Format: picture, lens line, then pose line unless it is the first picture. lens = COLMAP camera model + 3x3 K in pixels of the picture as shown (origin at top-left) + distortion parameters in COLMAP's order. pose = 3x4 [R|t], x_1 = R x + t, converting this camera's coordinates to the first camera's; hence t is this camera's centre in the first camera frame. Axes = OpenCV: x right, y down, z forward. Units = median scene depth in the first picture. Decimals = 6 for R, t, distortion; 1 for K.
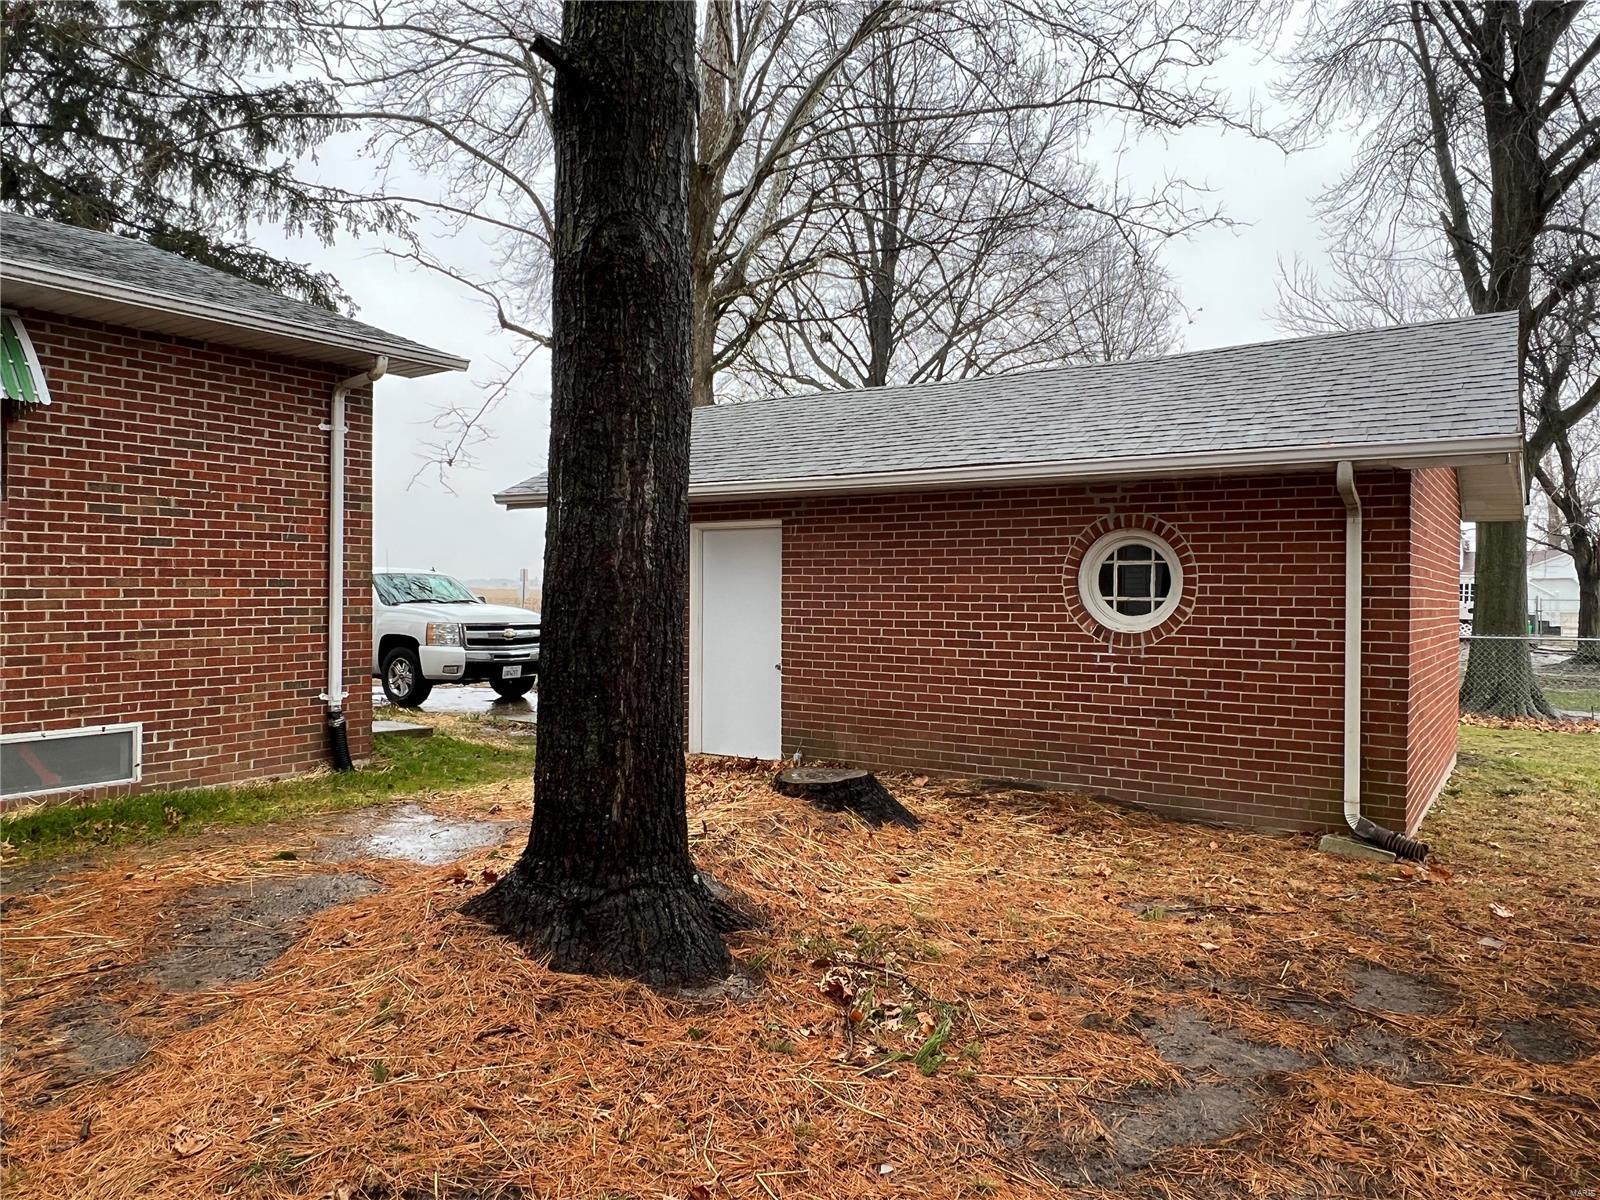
lens RADIAL K [[1107.1, 0, 797.1], [0, 1107.1, 595.3], [0, 0, 1]] dist [-0.006209, -0.001213]
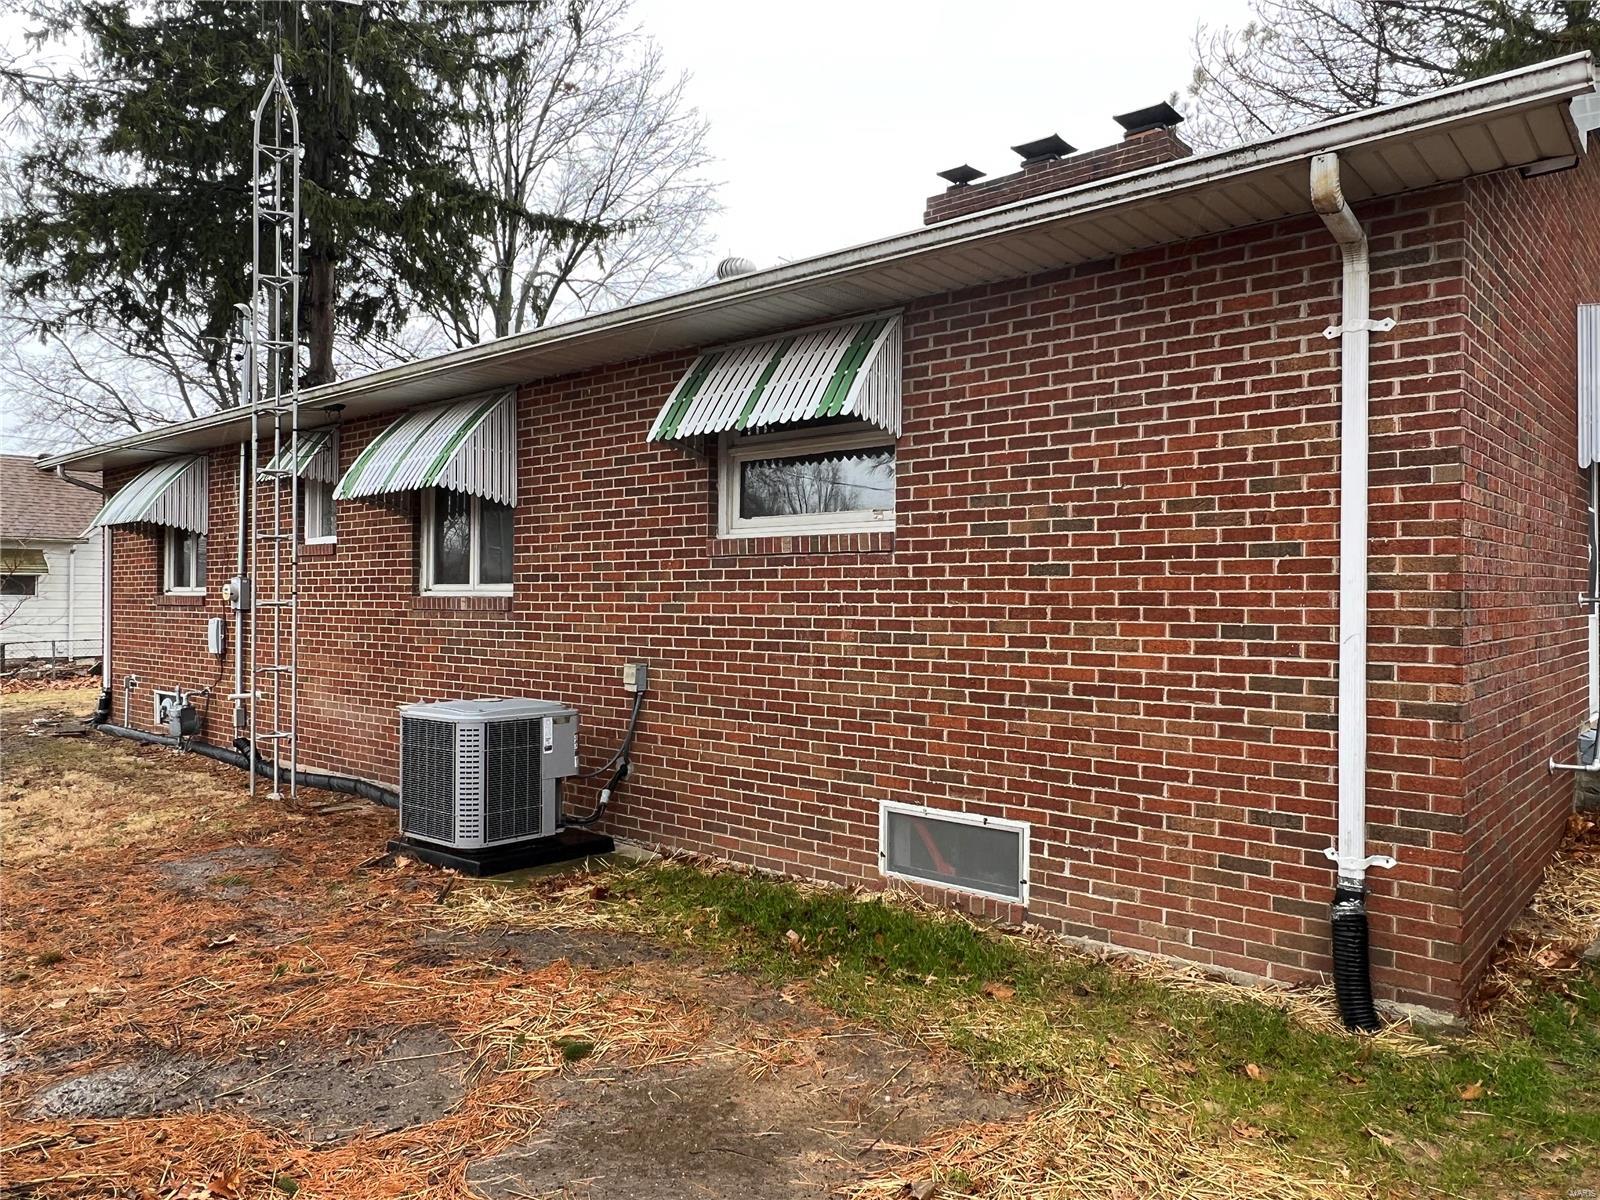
lens RADIAL K [[1107.1, 0, 797.4], [0, 1107.1, 597.4], [0, 0, 1]] dist [-0.006209, -0.001213]
pose [[-0.142456, -0.006759, -0.989778, 0.132193], [-0.013792, 0.999893, -0.004843, -0.024785], [0.989705, 0.012961, -0.142534, 0.922331]]
